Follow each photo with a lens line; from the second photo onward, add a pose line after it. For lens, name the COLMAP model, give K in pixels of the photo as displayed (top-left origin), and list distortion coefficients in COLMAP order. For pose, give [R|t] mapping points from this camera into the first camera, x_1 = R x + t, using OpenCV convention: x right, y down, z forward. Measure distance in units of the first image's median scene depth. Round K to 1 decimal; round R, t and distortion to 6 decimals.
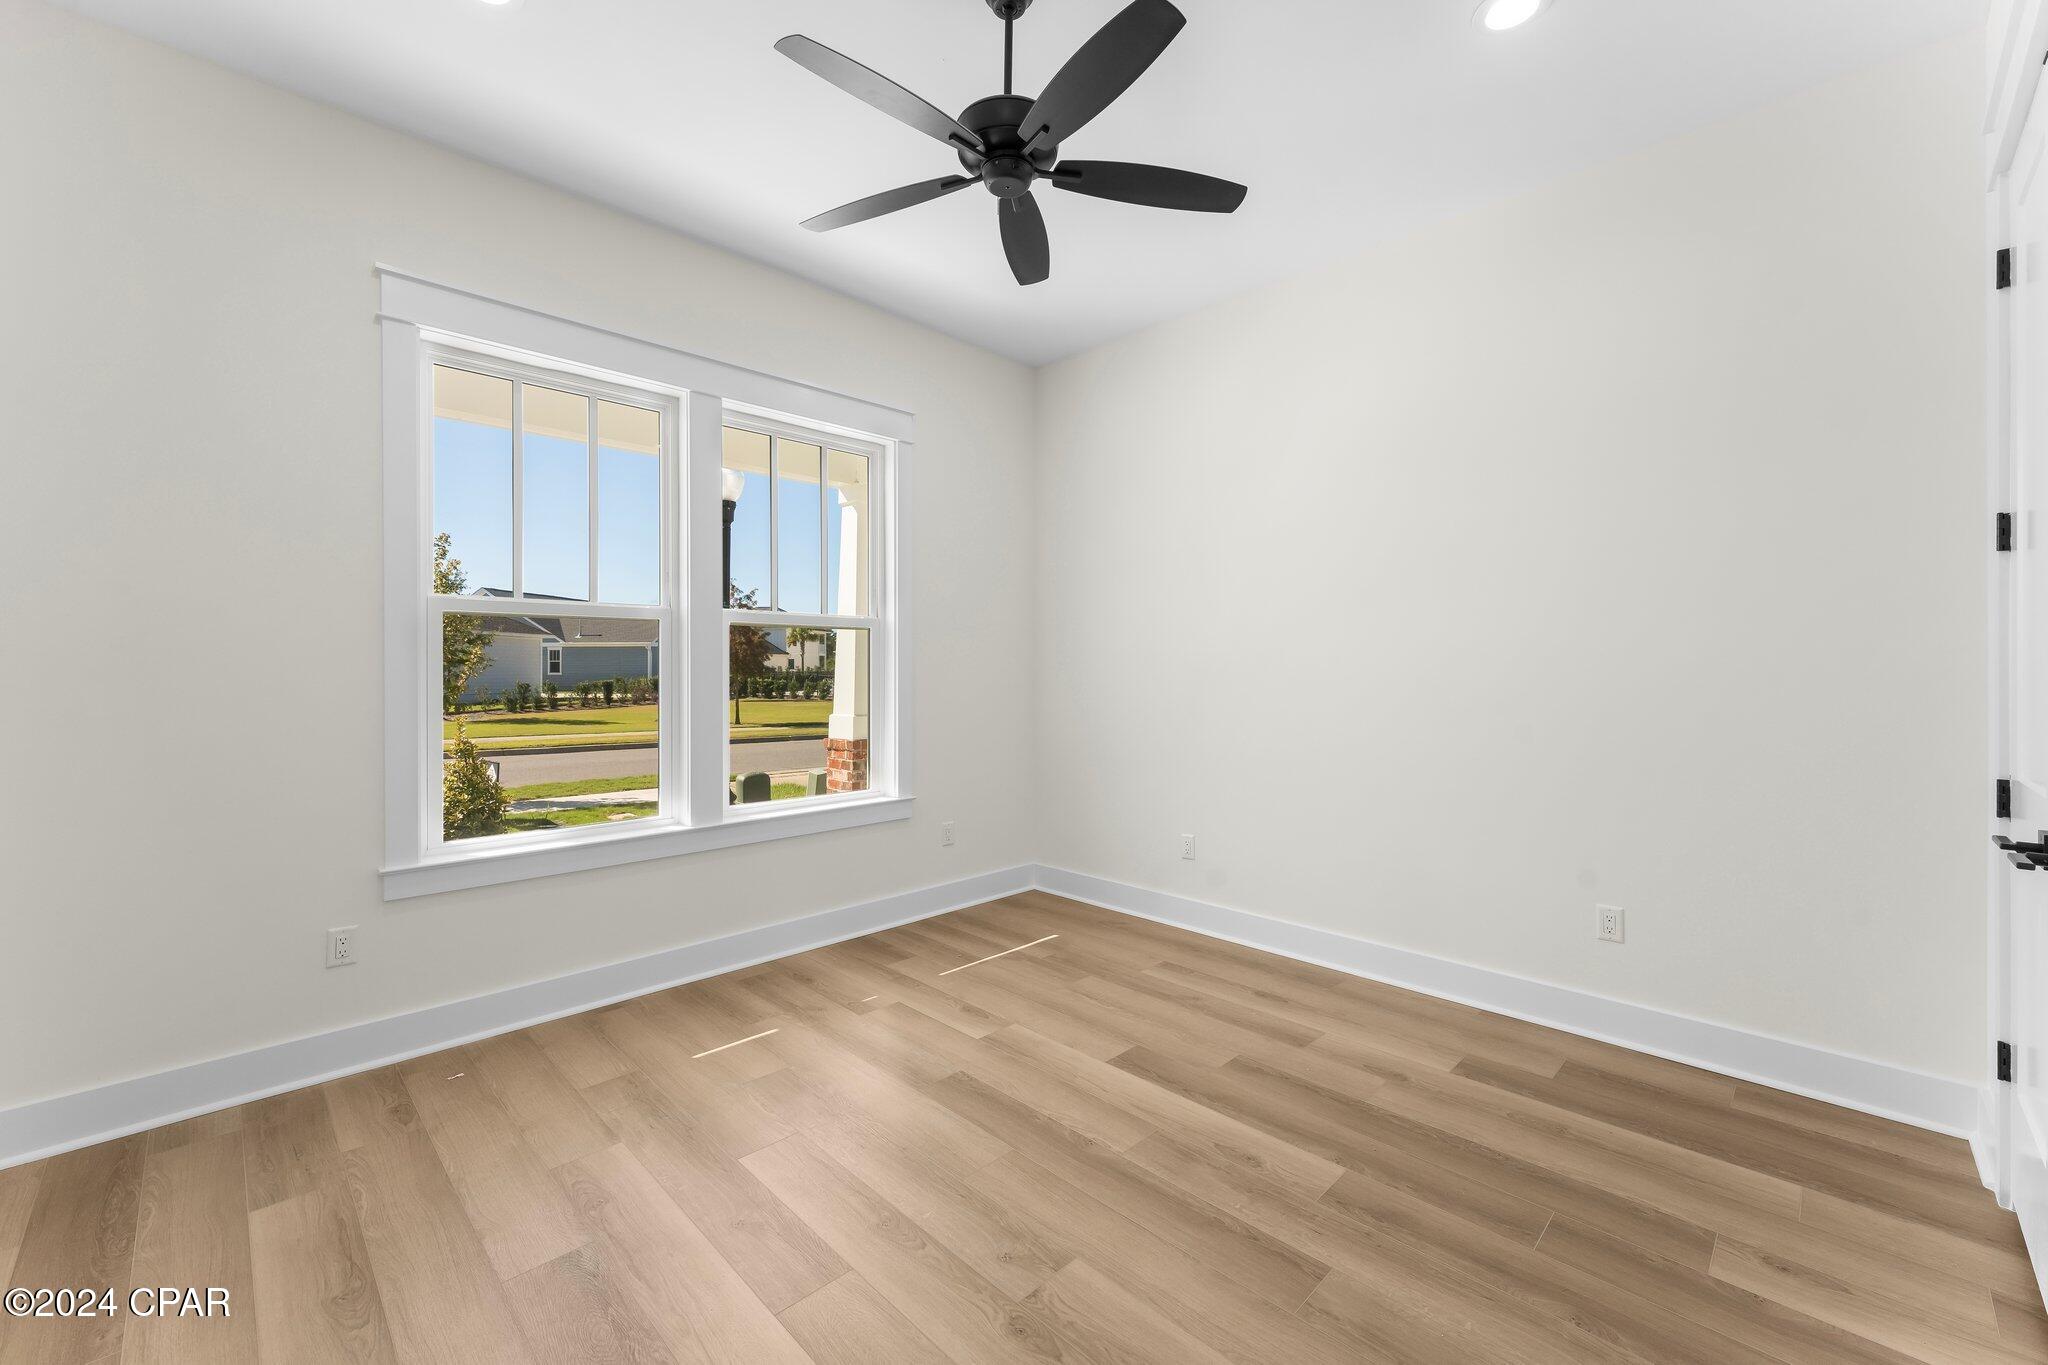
lens RADIAL K [[819.6, 0, 1025.9], [0, 819.6, 671.1], [0, 0, 1]] dist [-0.000944, 0.000751]
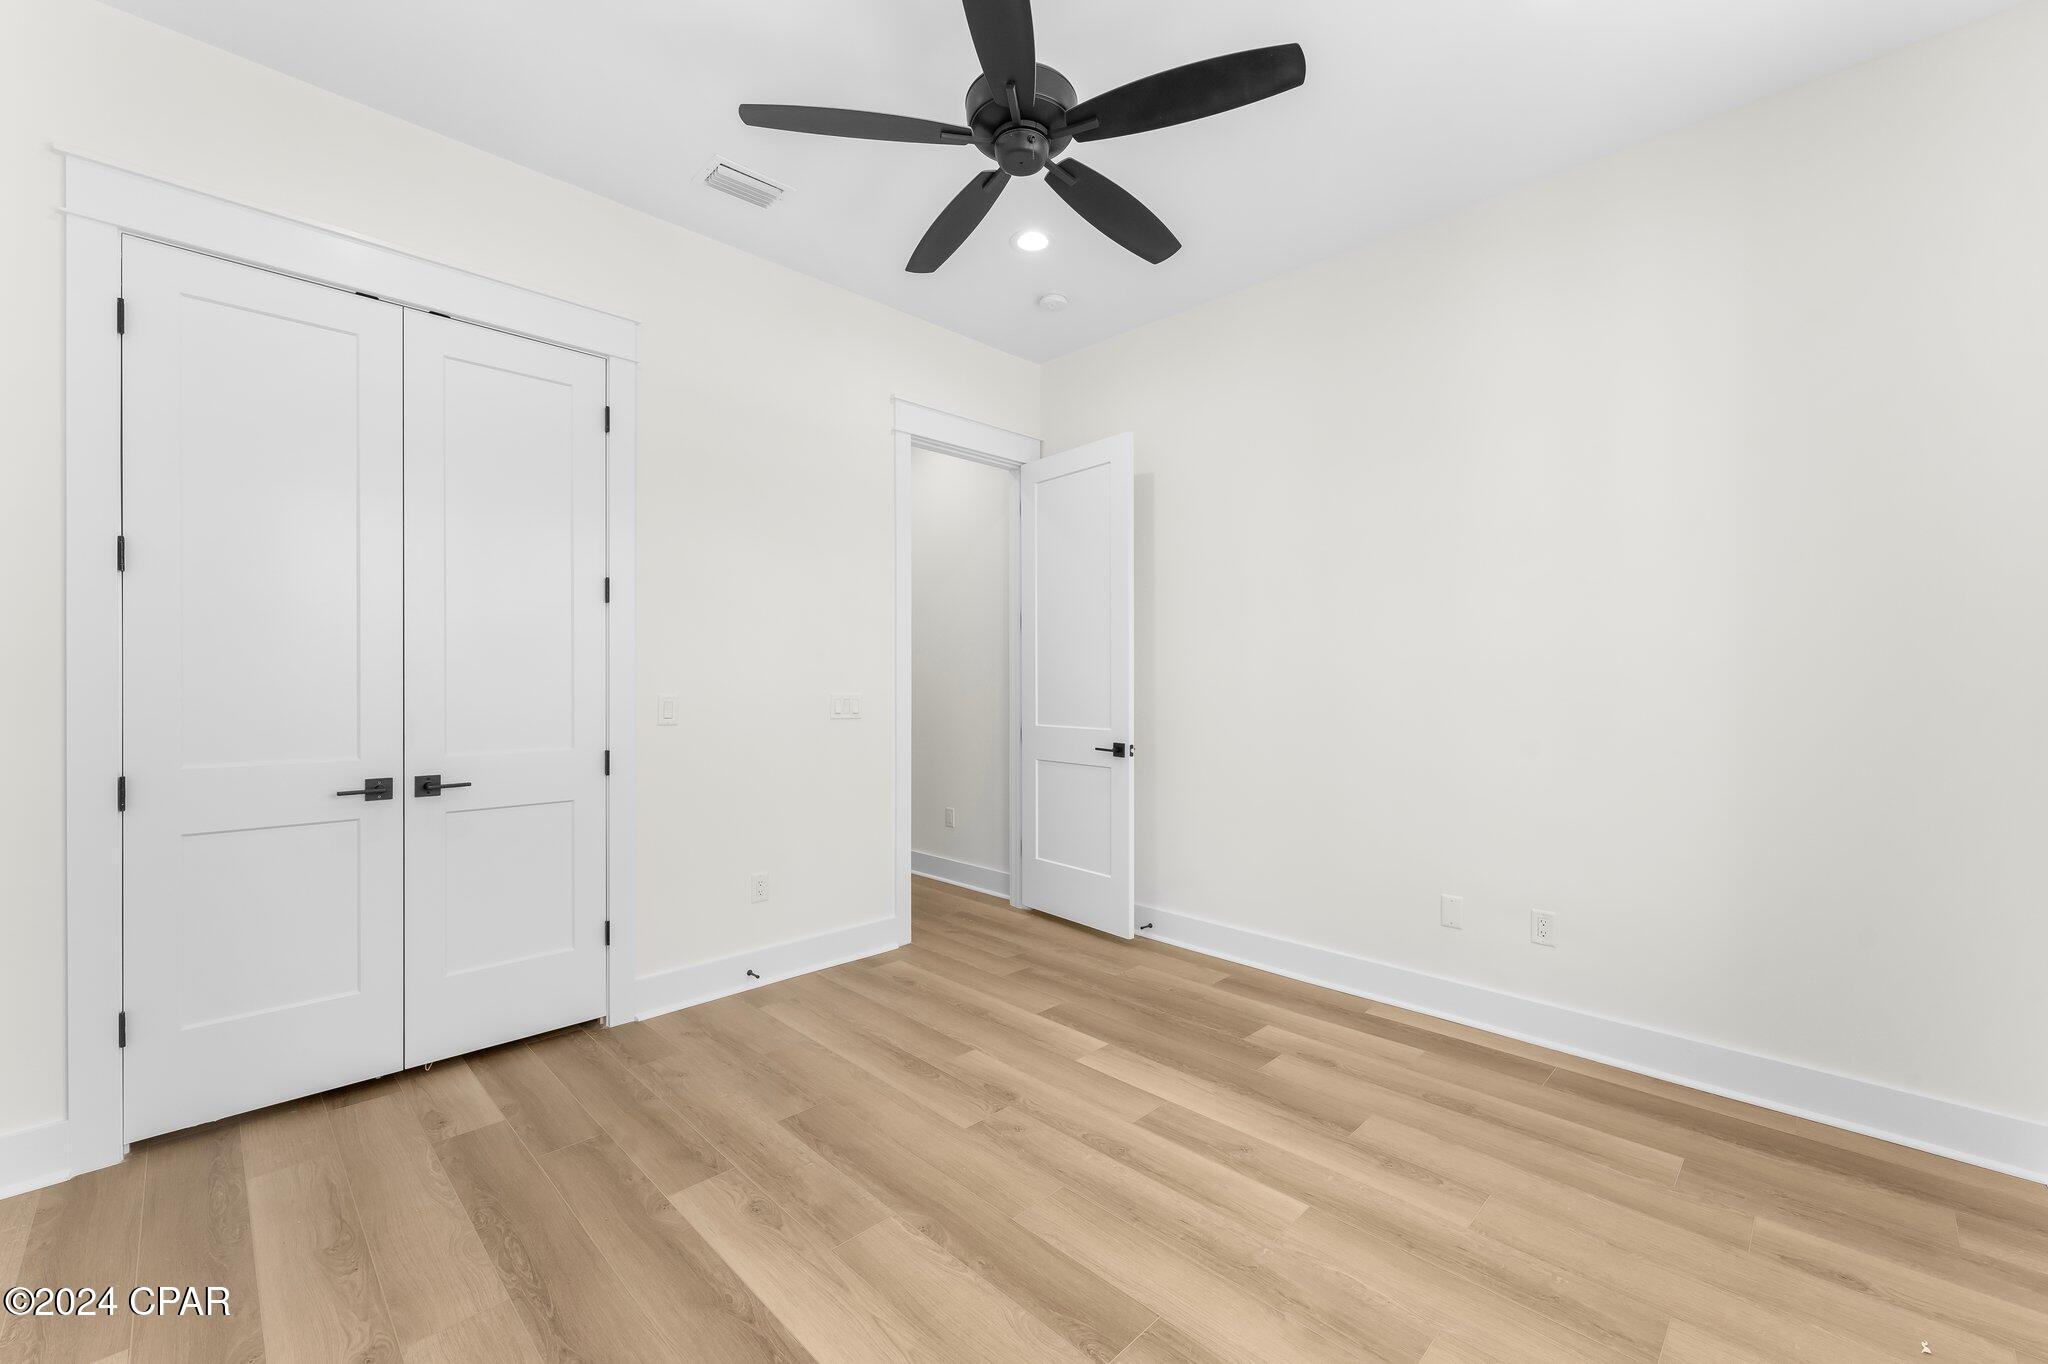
lens RADIAL K [[819.6, 0, 1026.8], [0, 819.6, 678.9], [0, 0, 1]] dist [-0.000944, 0.000751]
pose [[-0.999990, -0.002260, -0.003854, -0.028099], [-0.002291, 0.999965, 0.008086, -0.011868], [0.003836, 0.008095, -0.999960, 2.119857]]
